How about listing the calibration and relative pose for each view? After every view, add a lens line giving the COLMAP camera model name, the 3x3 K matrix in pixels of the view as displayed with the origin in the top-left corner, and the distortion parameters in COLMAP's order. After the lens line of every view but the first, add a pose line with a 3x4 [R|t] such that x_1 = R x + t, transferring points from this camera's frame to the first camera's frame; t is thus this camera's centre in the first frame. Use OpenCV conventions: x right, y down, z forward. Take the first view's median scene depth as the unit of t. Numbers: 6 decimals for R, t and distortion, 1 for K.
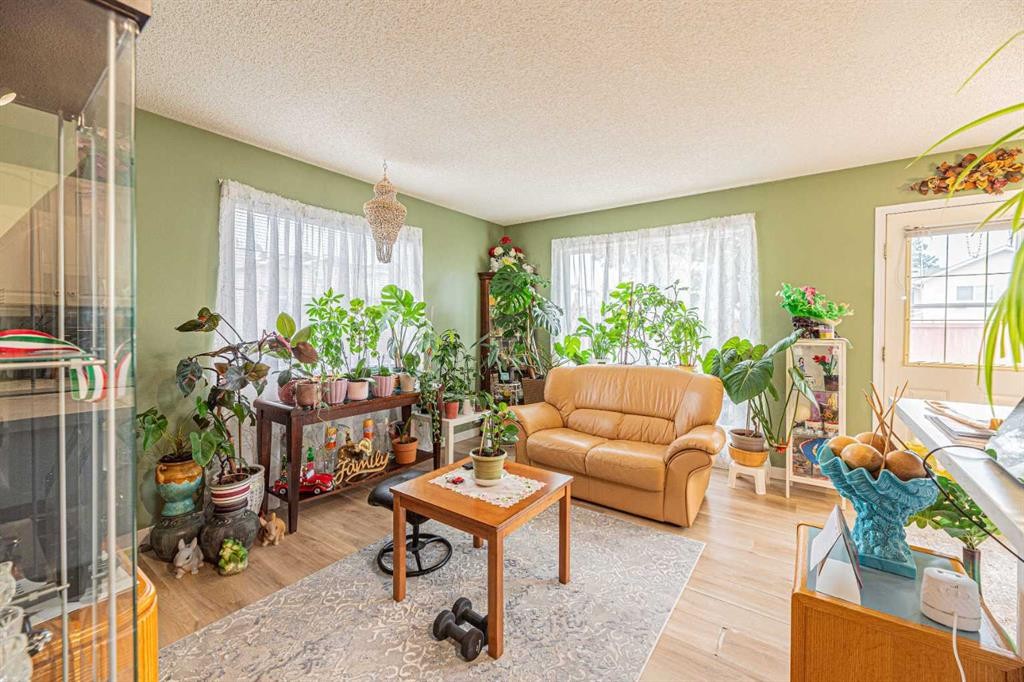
lens RADIAL K [[414.4, 0, 523.8], [0, 414.4, 332.7], [0, 0, 1]] dist [0.001710, -0.000182]
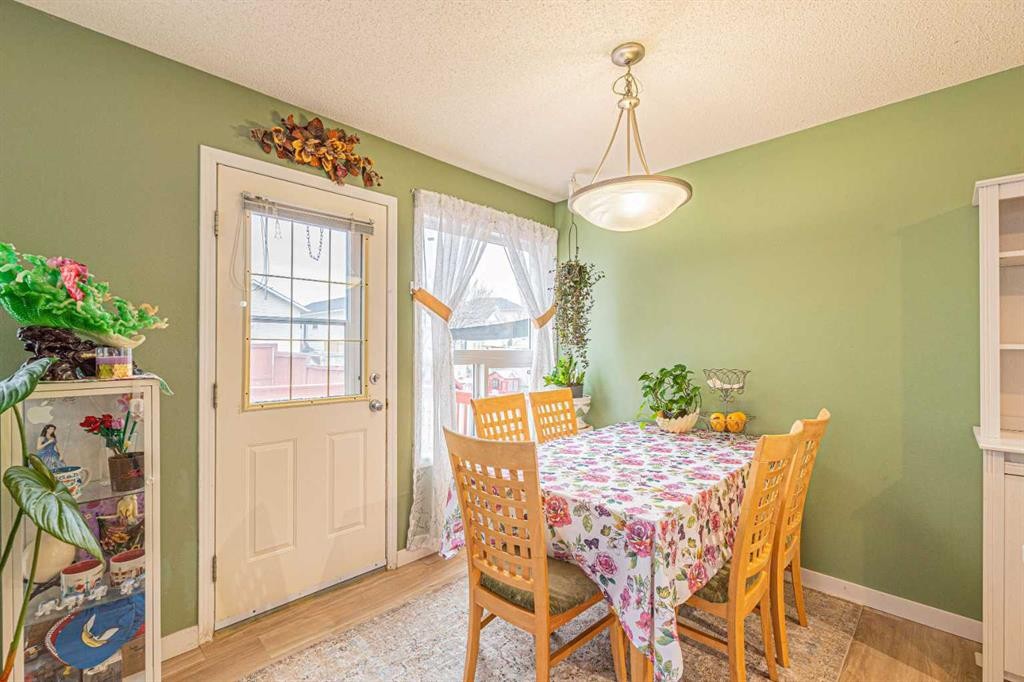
lens RADIAL K [[426.8, 0, 493.8], [0, 426.8, 342.7], [0, 0, 1]] dist [-0.000972, 0.000723]
pose [[0.181118, 0.006389, 0.983441, 0.335514], [0.019154, 0.999766, -0.010023, -0.010608], [-0.983275, 0.020652, 0.180953, 0.492237]]
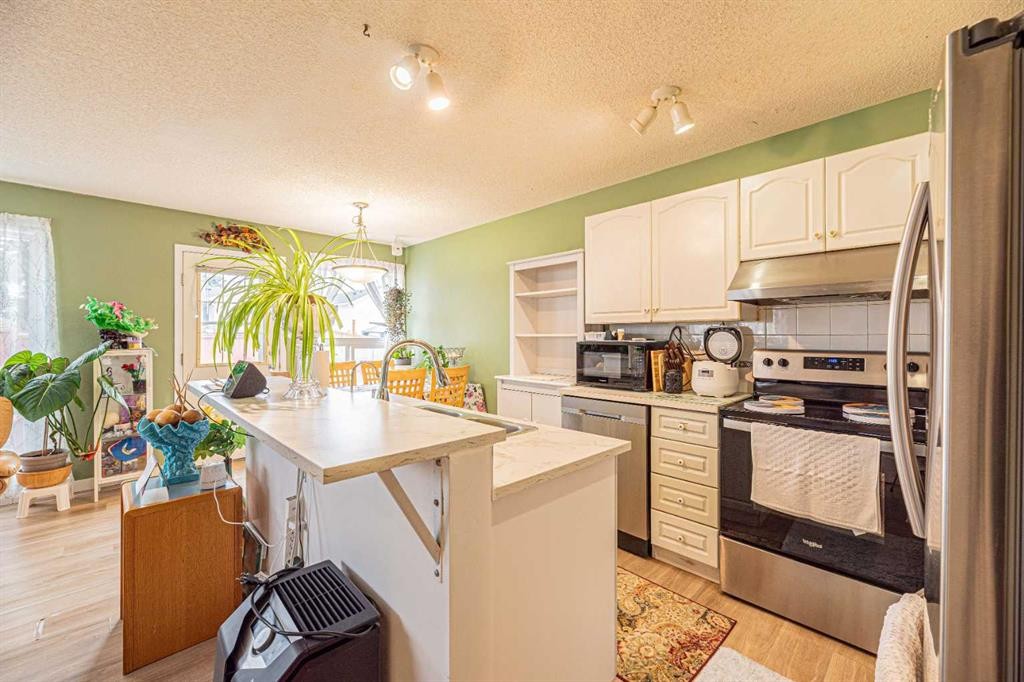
lens RADIAL K [[414.4, 0, 505.6], [0, 414.4, 330.8], [0, 0, 1]] dist [0.001710, -0.000182]
pose [[0.195903, 0.007015, 0.980598, -0.195224], [0.023375, 0.999657, -0.011821, 0.001948], [-0.980345, 0.025238, 0.195672, -0.233219]]
